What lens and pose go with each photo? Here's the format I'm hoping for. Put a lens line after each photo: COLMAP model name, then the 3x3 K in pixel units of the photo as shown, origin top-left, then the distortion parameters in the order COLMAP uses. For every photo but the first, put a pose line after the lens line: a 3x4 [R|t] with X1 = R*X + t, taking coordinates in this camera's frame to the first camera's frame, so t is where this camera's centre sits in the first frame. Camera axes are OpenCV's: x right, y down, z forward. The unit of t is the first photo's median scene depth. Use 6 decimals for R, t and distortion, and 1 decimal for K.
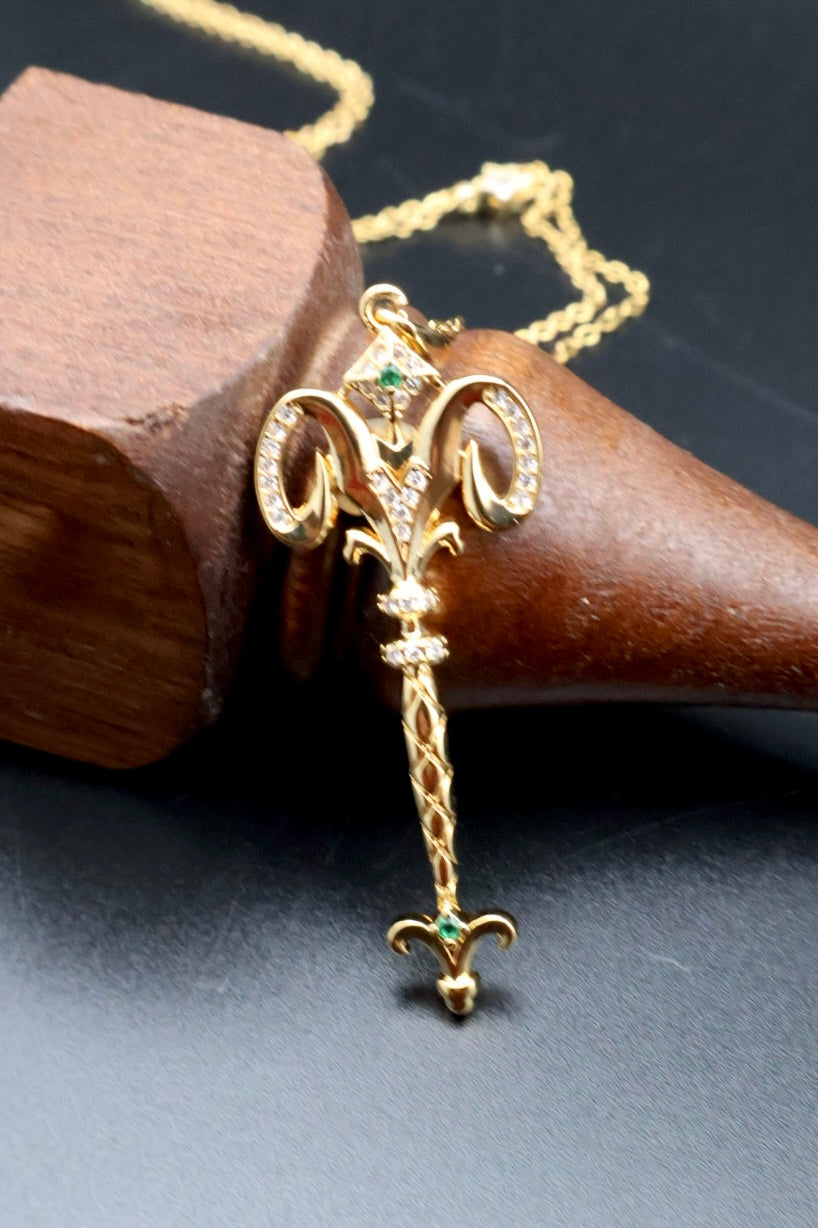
lens RADIAL K [[2101.6, 0, 380.6], [0, 2101.6, 595.1], [0, 0, 1]] dist [-0.000847, -0.017186]
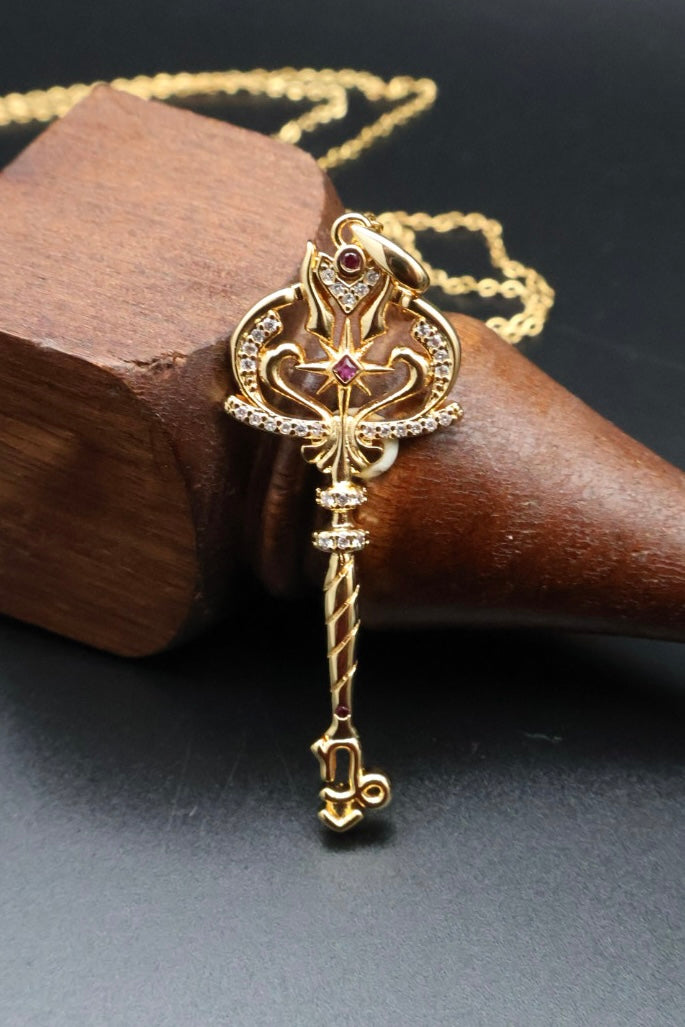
lens RADIAL K [[1757.6, 0, 318.7], [0, 1757.6, 497.7], [0, 0, 1]] dist [-0.000847, -0.017186]
pose [[0.994266, 0.062365, -0.086871, 0.074067], [-0.066175, 0.996937, -0.041687, 0.029121], [0.084005, 0.047197, 0.995347, -0.010300]]
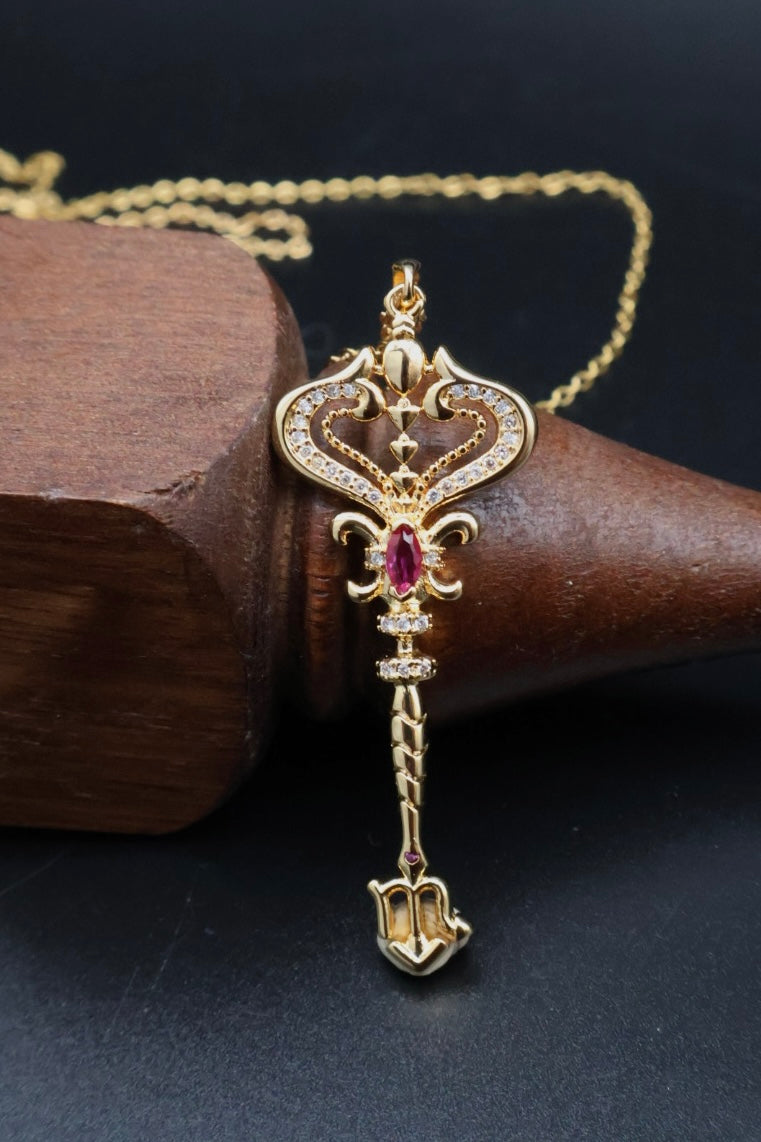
lens RADIAL K [[2553.8, 0, 460.6], [0, 2553.8, 511.0], [0, 0, 1]] dist [-0.020773, 0.041002]
pose [[0.974699, -0.181515, 0.130436, -0.131360], [0.194700, 0.976096, -0.096582, 0.085831], [-0.109787, 0.119534, 0.986741, -0.353546]]
